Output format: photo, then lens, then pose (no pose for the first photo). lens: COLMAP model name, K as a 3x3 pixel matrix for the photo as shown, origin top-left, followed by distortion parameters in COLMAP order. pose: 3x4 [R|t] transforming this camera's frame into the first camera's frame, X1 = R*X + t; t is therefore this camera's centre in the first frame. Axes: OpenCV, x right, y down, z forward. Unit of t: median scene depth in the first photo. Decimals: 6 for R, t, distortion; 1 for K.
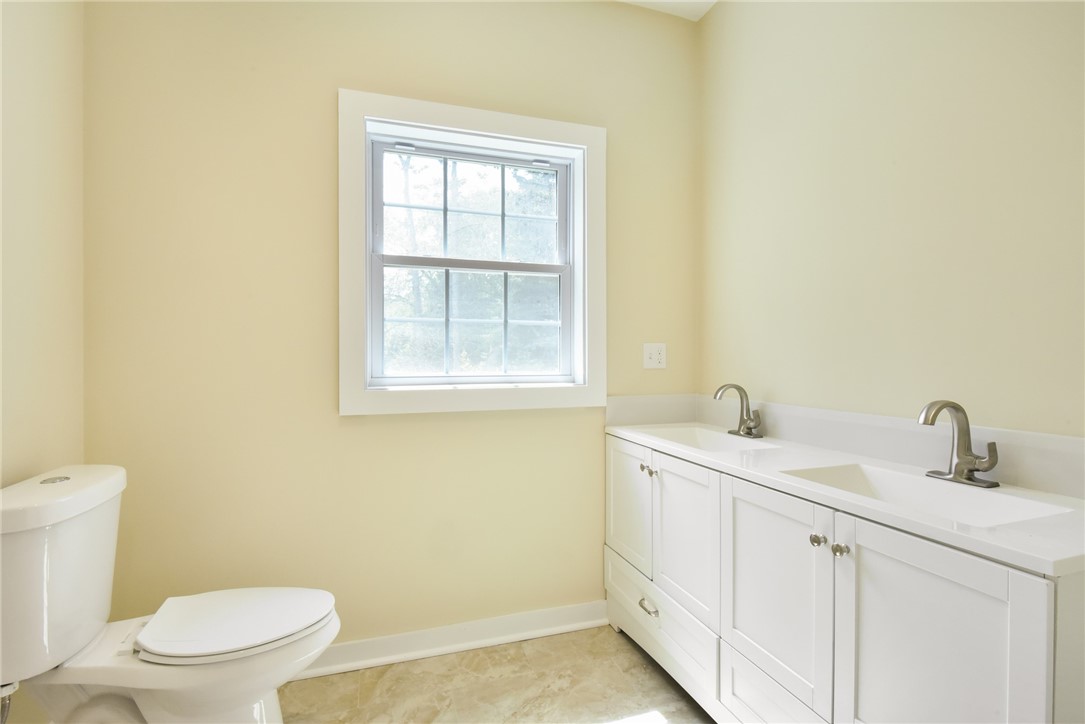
lens RADIAL K [[530.7, 0, 542.5], [0, 530.7, 362.0], [0, 0, 1]] dist [-0.001747, -0.000893]
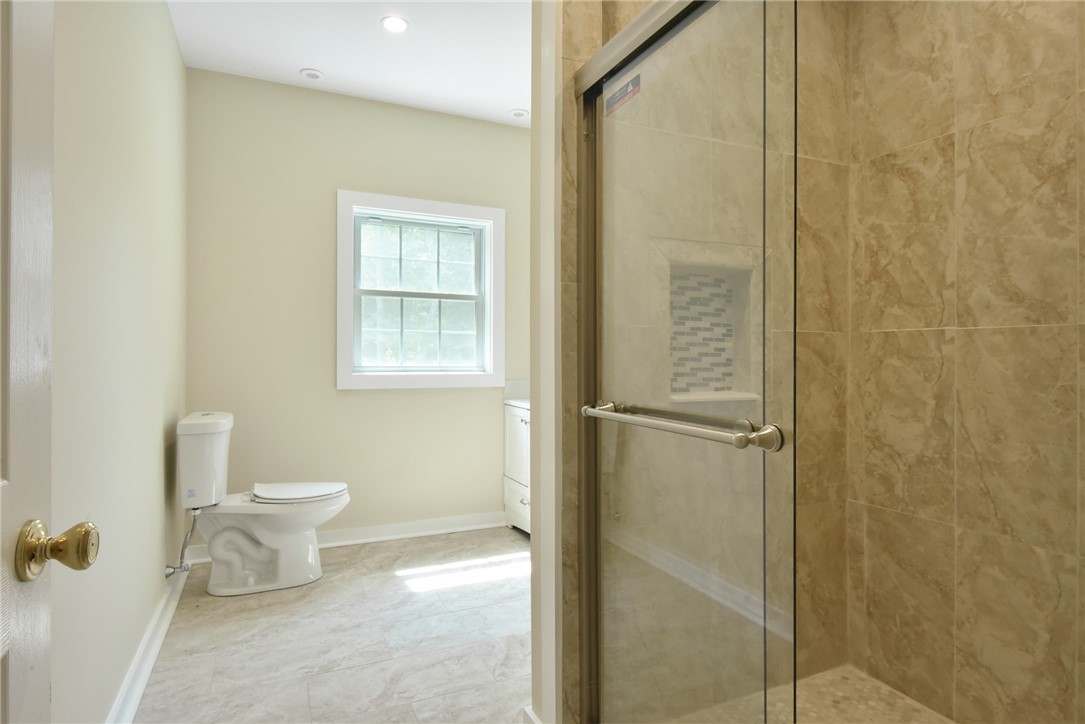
lens RADIAL K [[567.1, 0, 542.5], [0, 567.1, 362.0], [0, 0, 1]] dist [-0.000723, -0.000004]
pose [[0.992765, 0.003827, 0.120010, 0.031187], [-0.002831, 0.999960, -0.008469, 0.025648], [-0.120038, 0.008068, 0.992737, -0.709646]]
